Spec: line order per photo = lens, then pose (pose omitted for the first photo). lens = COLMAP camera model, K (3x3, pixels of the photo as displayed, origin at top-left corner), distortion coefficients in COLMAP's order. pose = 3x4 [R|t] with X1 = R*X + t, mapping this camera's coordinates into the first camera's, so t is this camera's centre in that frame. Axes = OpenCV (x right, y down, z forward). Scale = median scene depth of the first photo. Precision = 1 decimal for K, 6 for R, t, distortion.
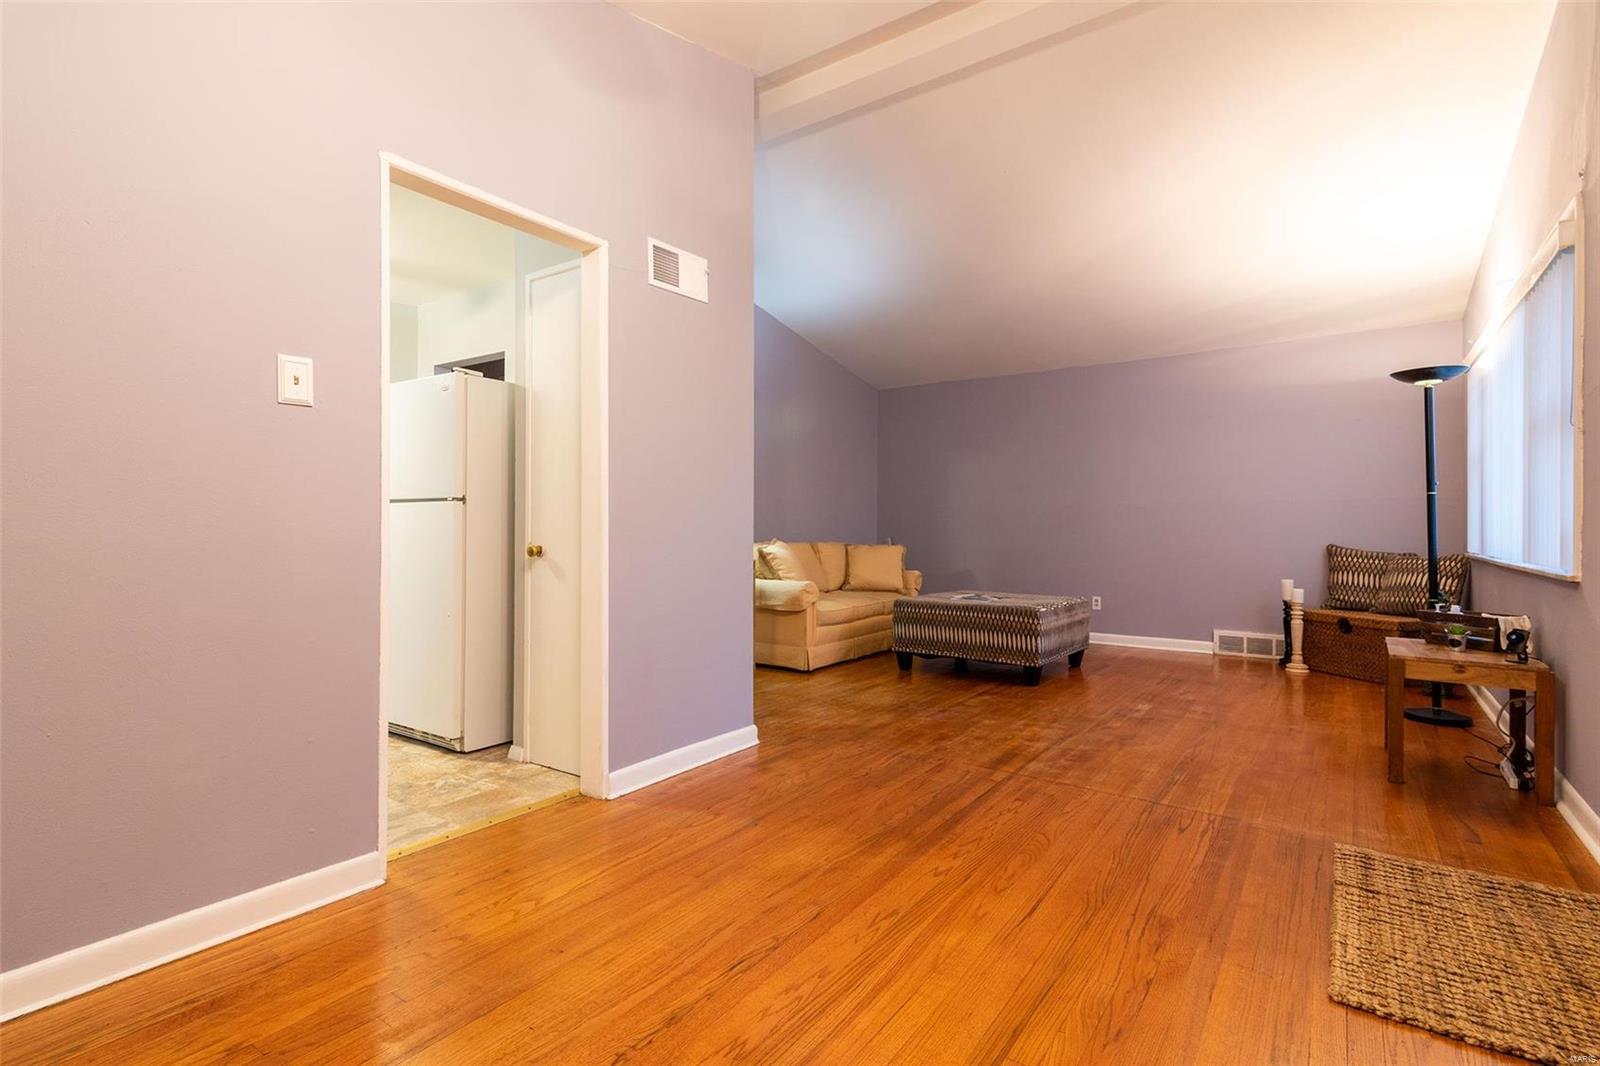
lens RADIAL K [[769.6, 0, 794.3], [0, 769.6, 536.7], [0, 0, 1]] dist [0.001482, -0.000136]
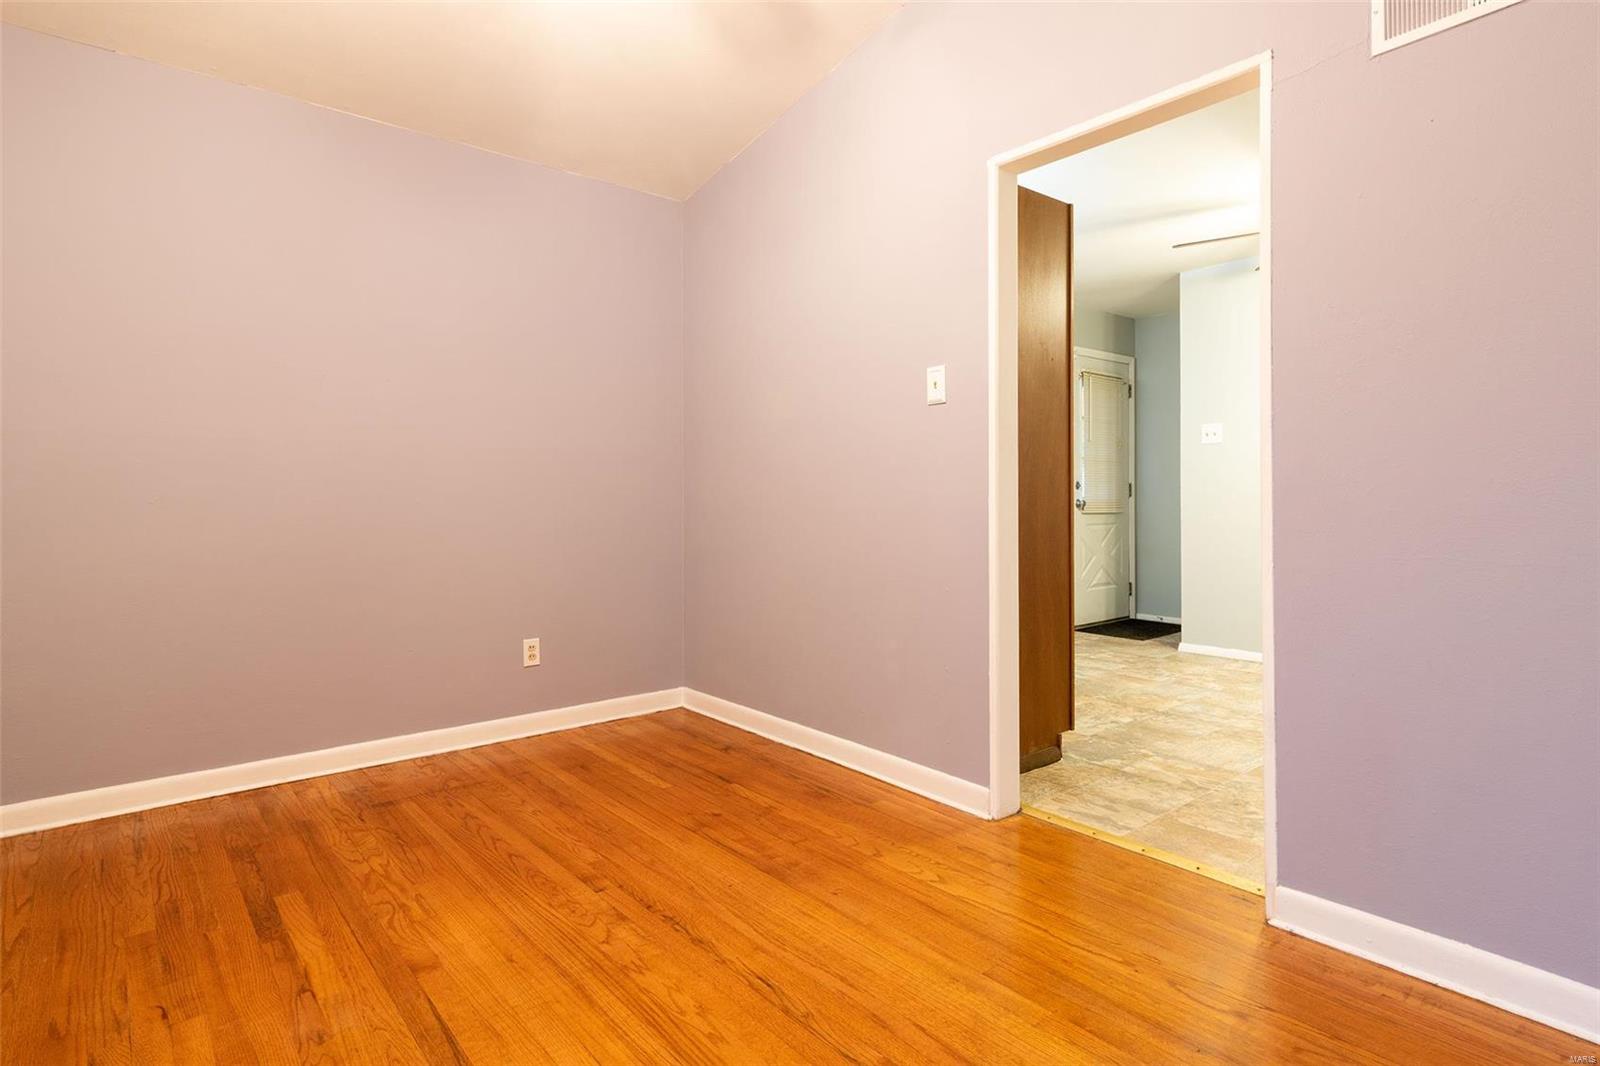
lens RADIAL K [[833.4, 0, 797.2], [0, 833.4, 516.9], [0, 0, 1]] dist [0.001724, 0.000647]
pose [[-0.264503, 0.019852, -0.964180, 0.606875], [-0.010598, 0.999668, 0.023490, -0.010539], [0.964327, 0.016432, -0.264205, 0.917420]]
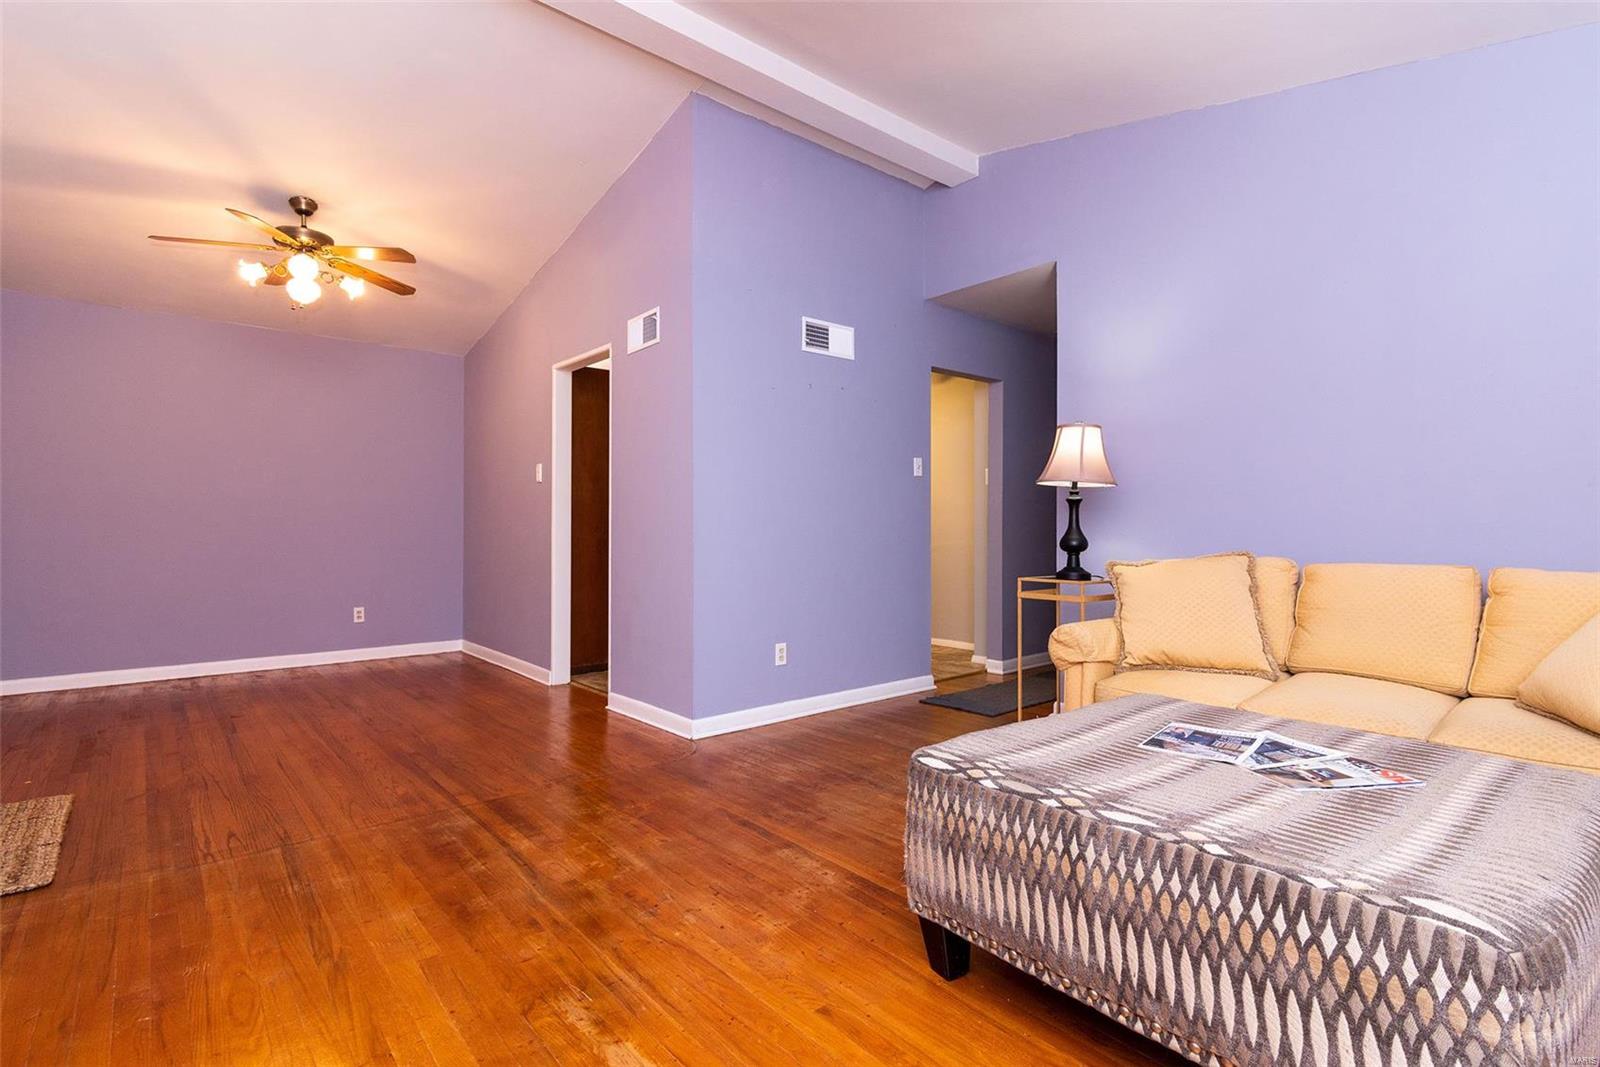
lens RADIAL K [[769.6, 0, 797.2], [0, 769.6, 526.0], [0, 0, 1]] dist [0.001482, -0.000136]
pose [[-0.240961, -0.005884, -0.970517, 1.300517], [-0.014312, 0.999894, -0.002509, -0.022879], [0.970429, 0.013286, -0.241019, 1.954499]]
